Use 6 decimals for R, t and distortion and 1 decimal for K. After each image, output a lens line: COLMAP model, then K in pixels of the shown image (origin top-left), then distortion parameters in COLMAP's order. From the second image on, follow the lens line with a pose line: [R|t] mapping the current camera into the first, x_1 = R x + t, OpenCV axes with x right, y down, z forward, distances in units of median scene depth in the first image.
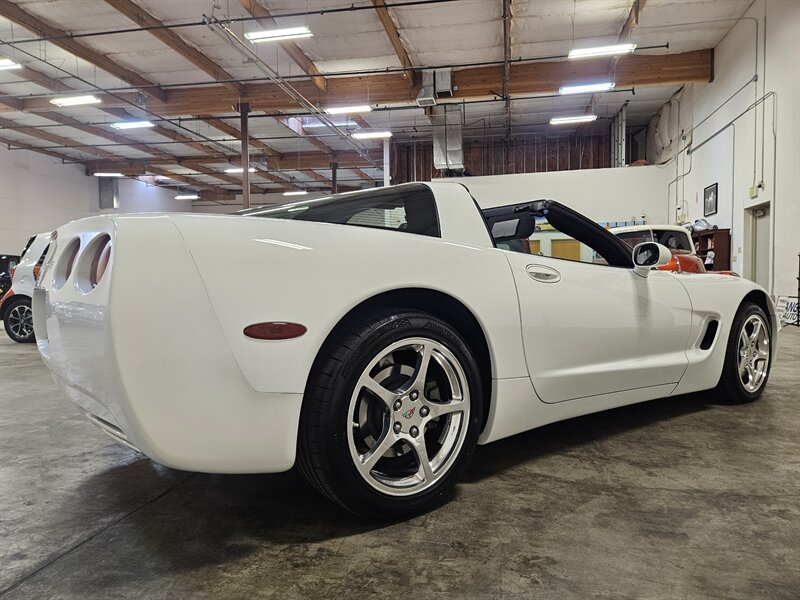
lens RADIAL K [[530.2, 0, 391.4], [0, 530.2, 299.9], [0, 0, 1]] dist [0.055276, -0.045954]
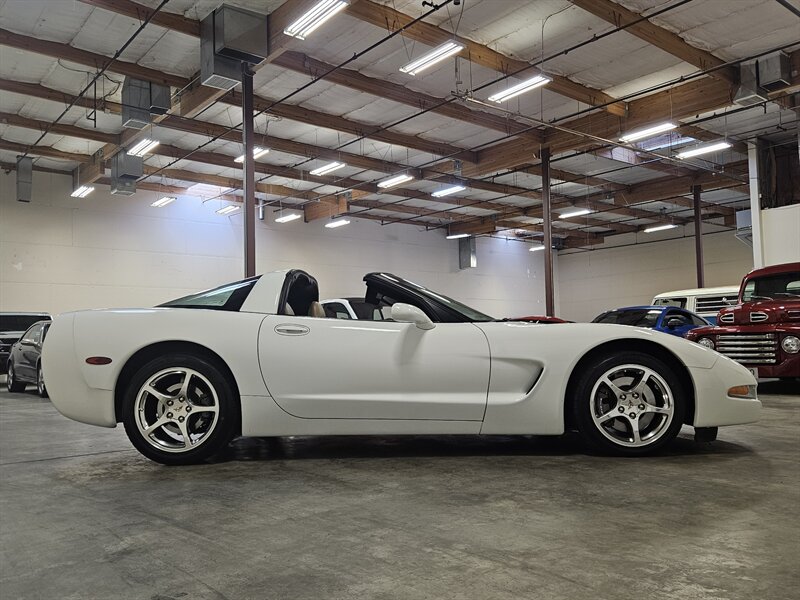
lens RADIAL K [[651.1, 0, 400.8], [0, 651.1, 305.5], [0, 0, 1]] dist [0.040511, -0.020302]
pose [[0.781613, -0.051762, -0.621612, 0.186610], [-0.001684, 0.996372, -0.085085, 0.004410], [0.623762, 0.067551, 0.778690, -0.027889]]
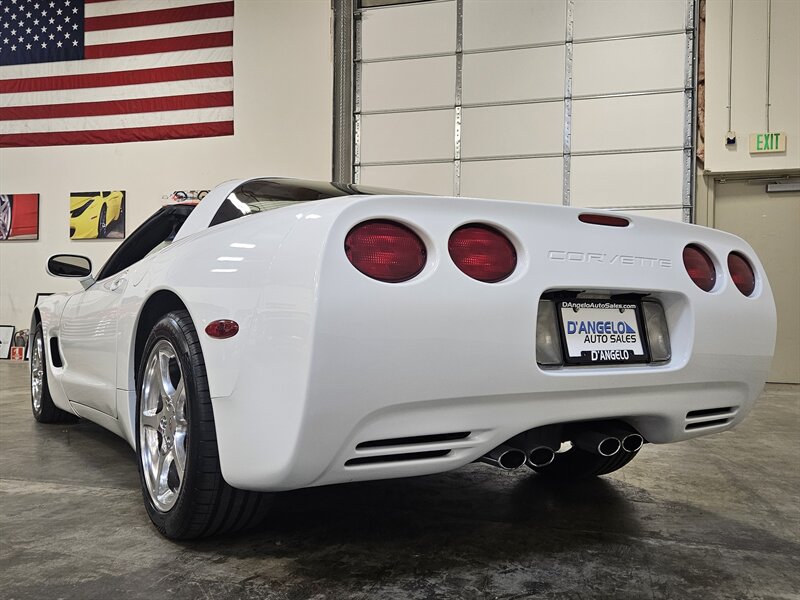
lens RADIAL K [[717.2, 0, 389.2], [0, 717.2, 317.3], [0, 0, 1]] dist [0.049468, -0.020616]
pose [[0.078430, 0.010642, 0.996863, -1.364240], [0.014096, 0.999831, -0.011782, 0.022303], [-0.996820, 0.014976, 0.078267, 1.010873]]
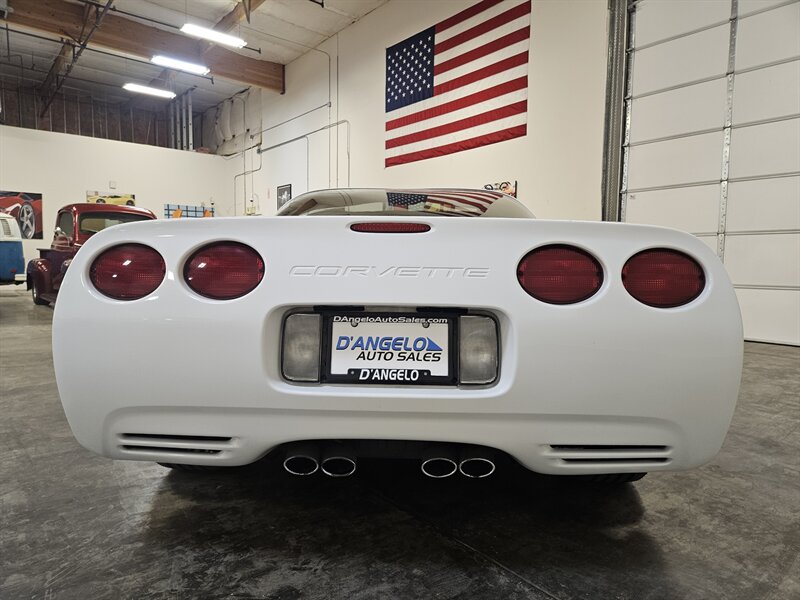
lens RADIAL K [[530.2, 0, 396.9], [0, 530.2, 303.6], [0, 0, 1]] dist [0.055276, -0.045954]
pose [[0.635748, -0.035953, 0.771059, -0.945154], [0.003392, 0.999035, 0.043786, -0.040588], [-0.771889, -0.025221, 0.635257, 0.460013]]
